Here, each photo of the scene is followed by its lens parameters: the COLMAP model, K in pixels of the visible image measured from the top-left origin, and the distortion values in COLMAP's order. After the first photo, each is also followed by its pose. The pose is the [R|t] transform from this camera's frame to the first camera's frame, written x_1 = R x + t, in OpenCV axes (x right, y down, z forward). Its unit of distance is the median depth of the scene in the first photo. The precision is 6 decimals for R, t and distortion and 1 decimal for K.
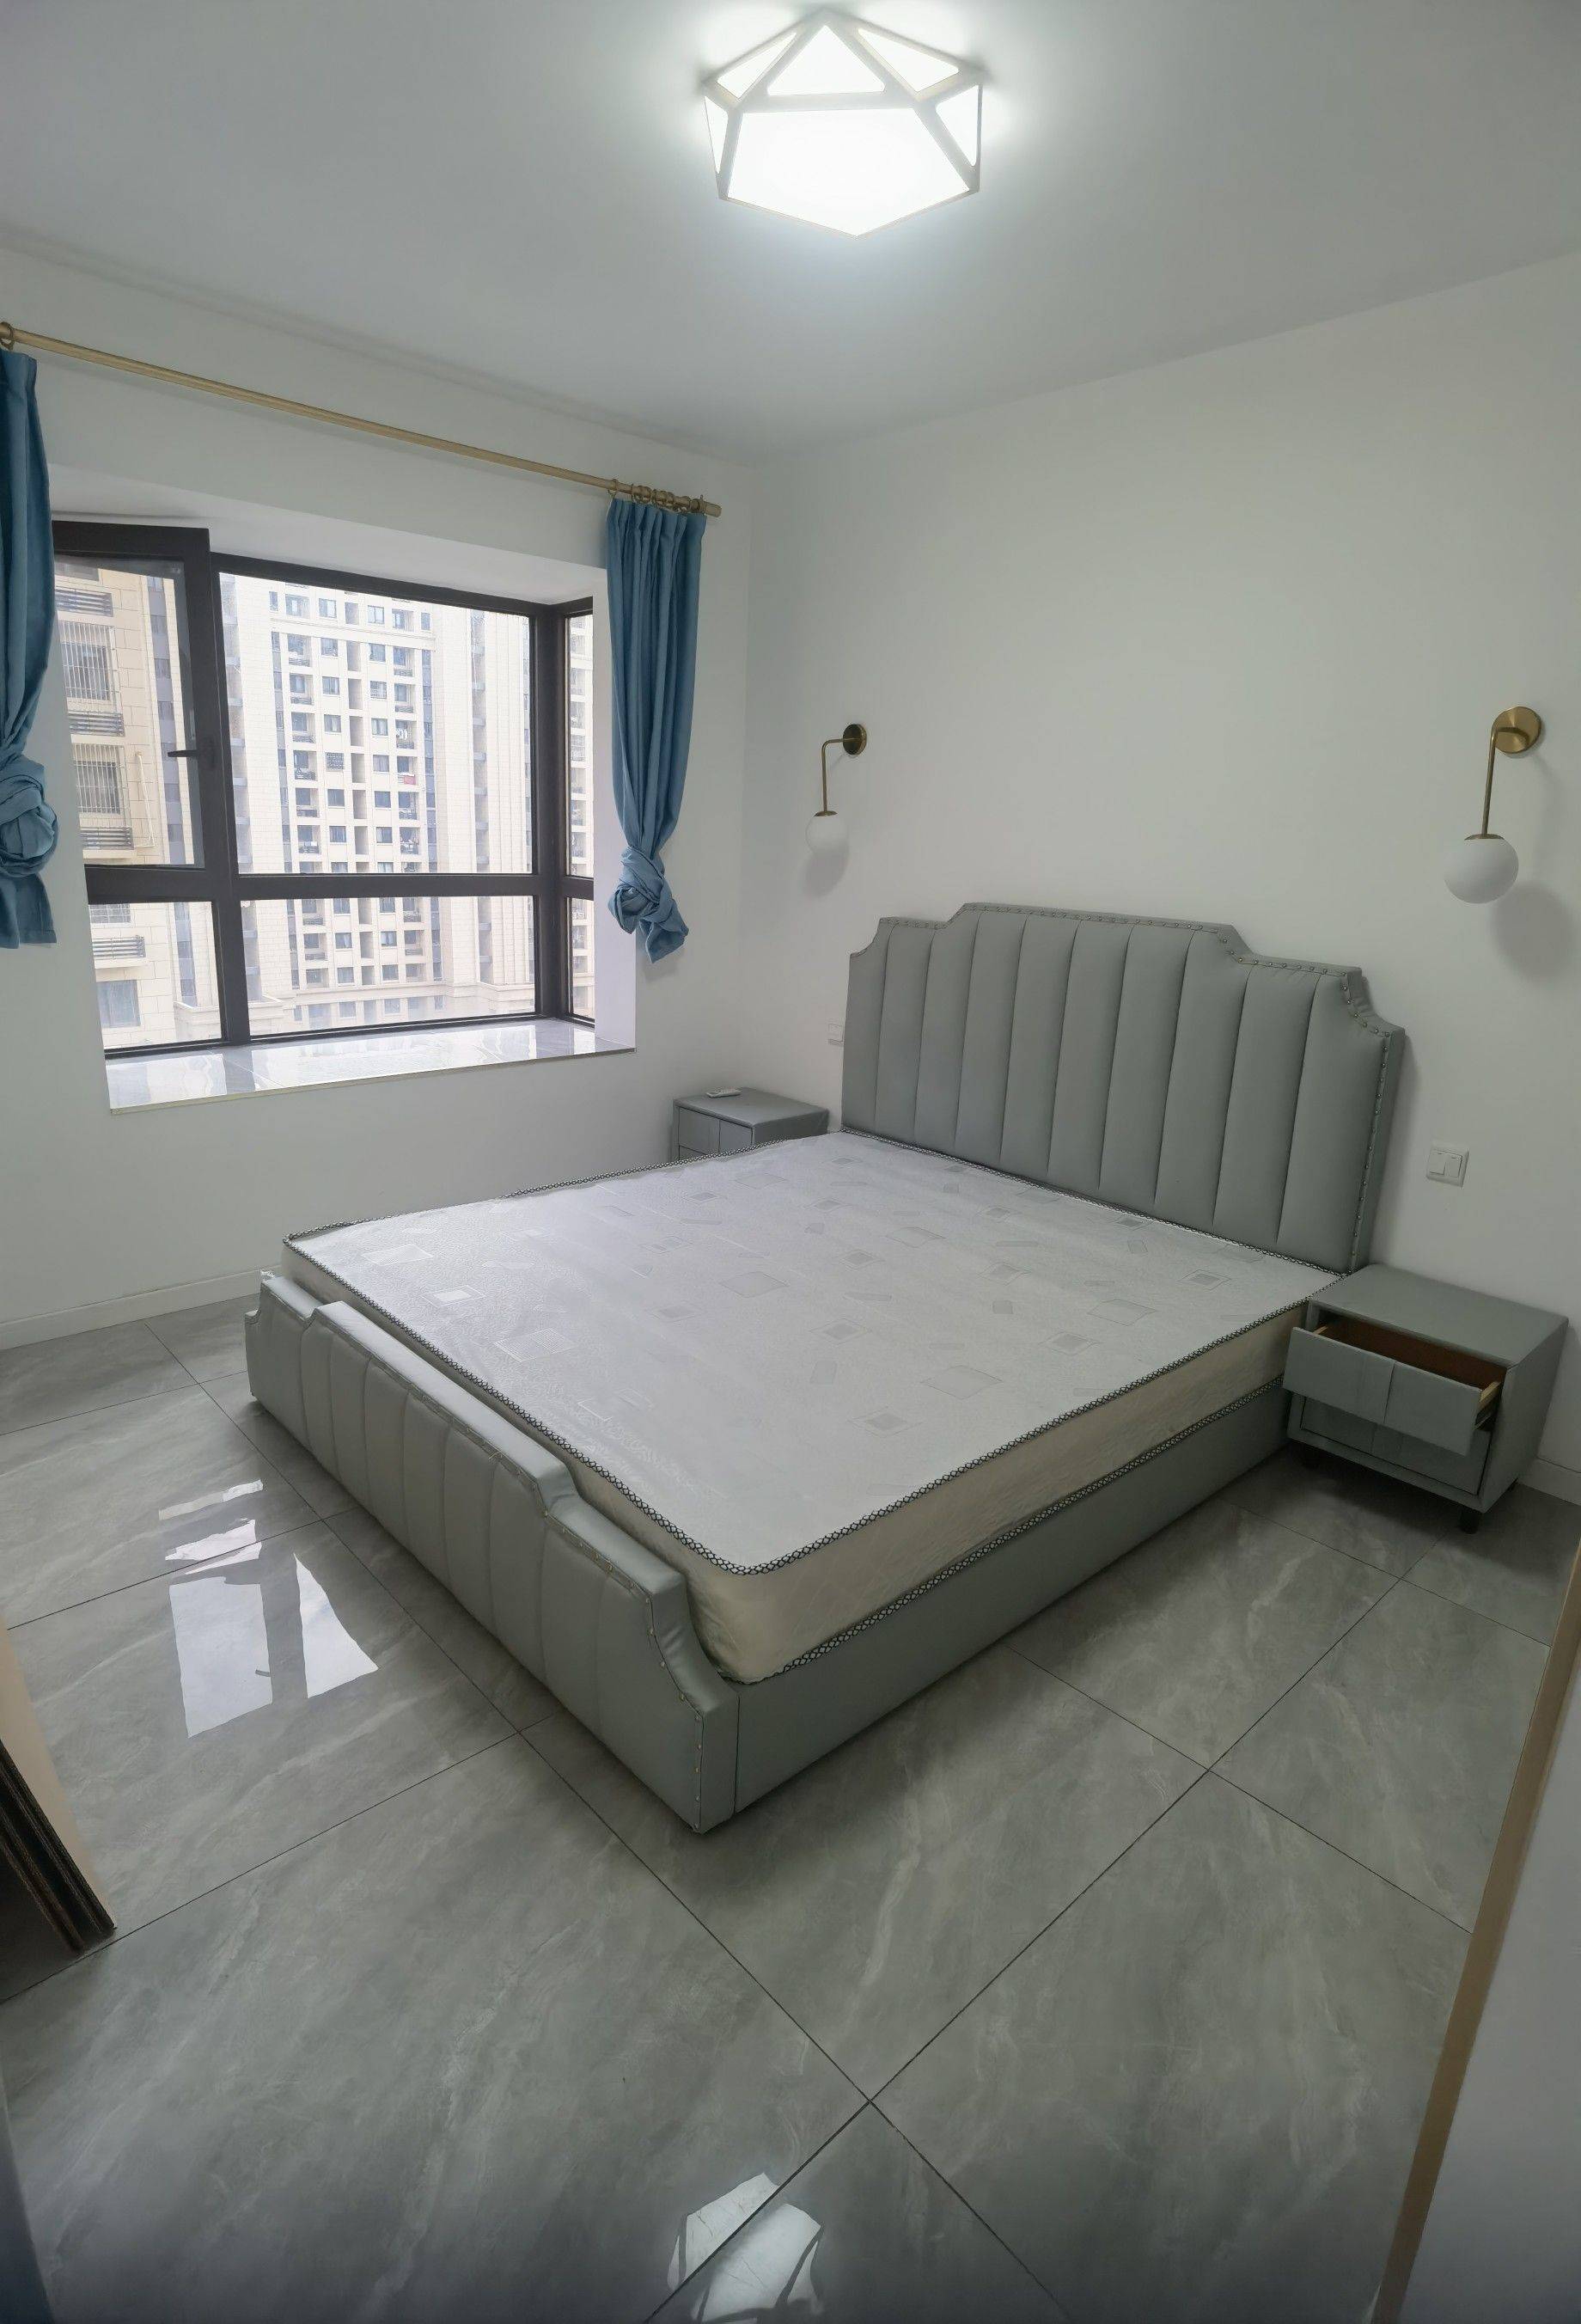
lens RADIAL K [[1187.1, 0, 801.6], [0, 1187.1, 1149.3], [0, 0, 1]] dist [-0.020063, -0.000297]
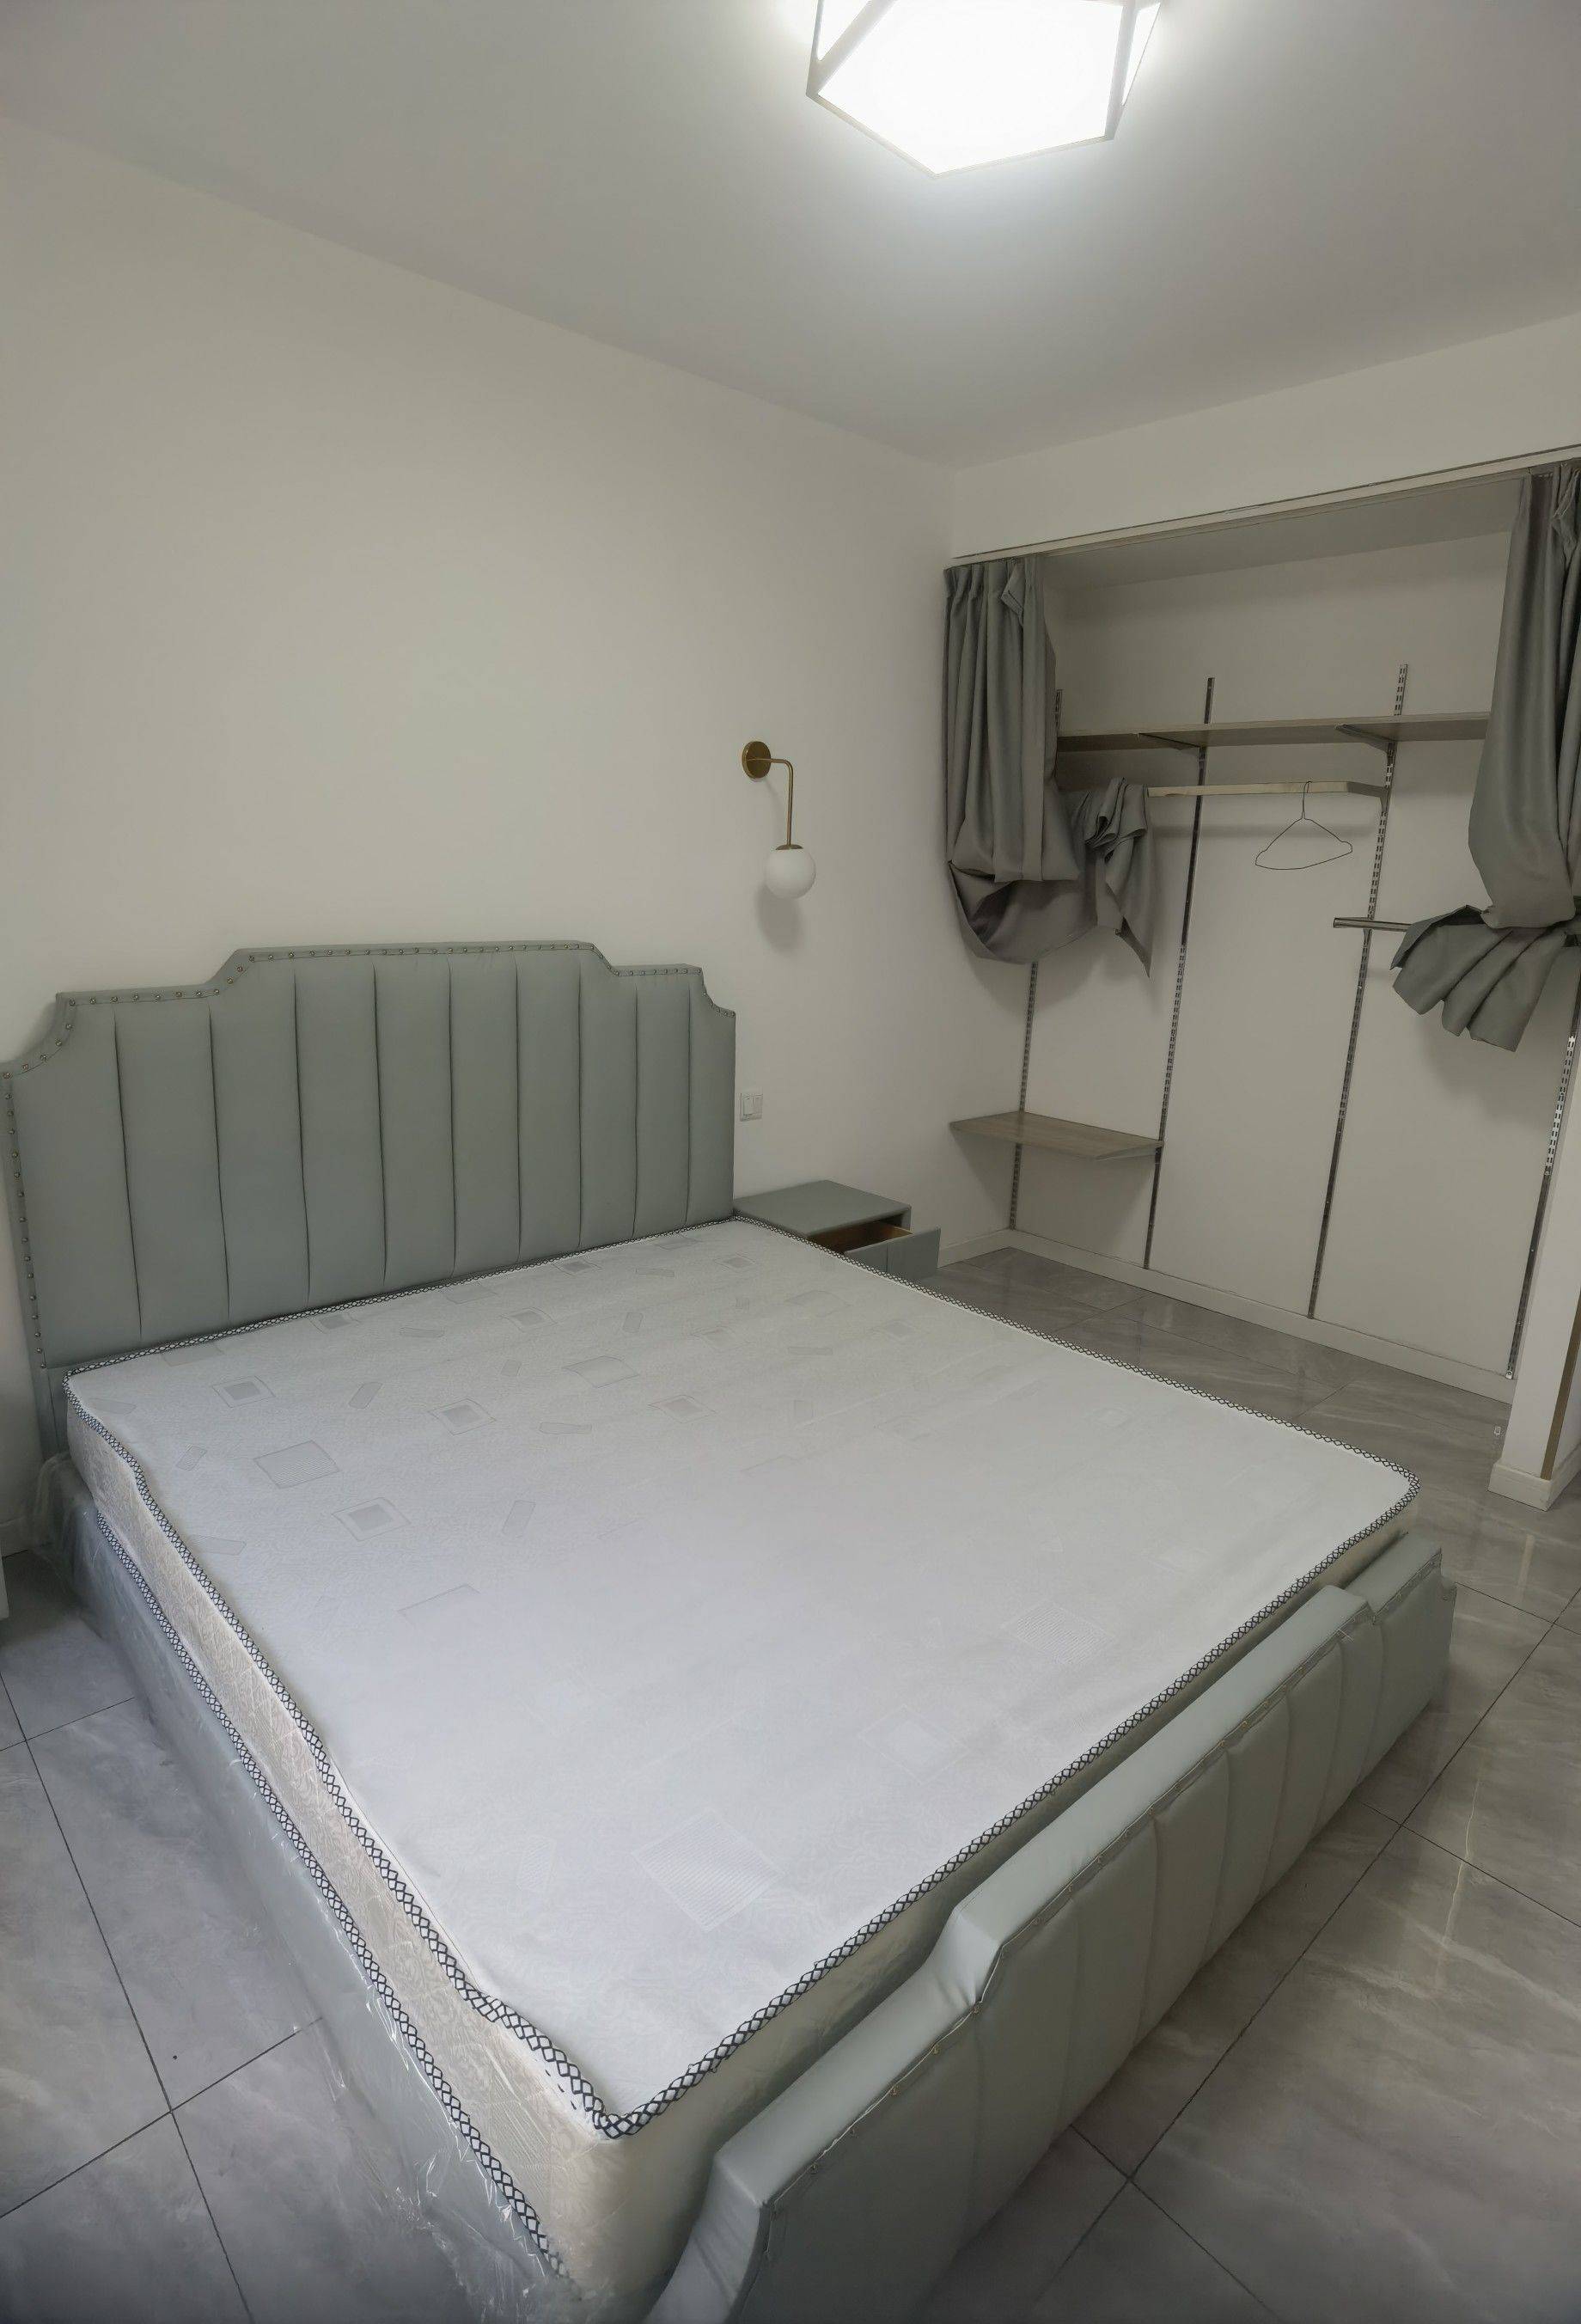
lens RADIAL K [[1187.1, 0, 801.6], [0, 1187.1, 1149.3], [0, 0, 1]] dist [-0.020063, -0.000297]
pose [[0.008632, -0.278870, 0.960290, -0.604976], [0.231581, 0.934776, 0.269379, -0.239867], [-0.972777, 0.220060, 0.072650, 0.765972]]
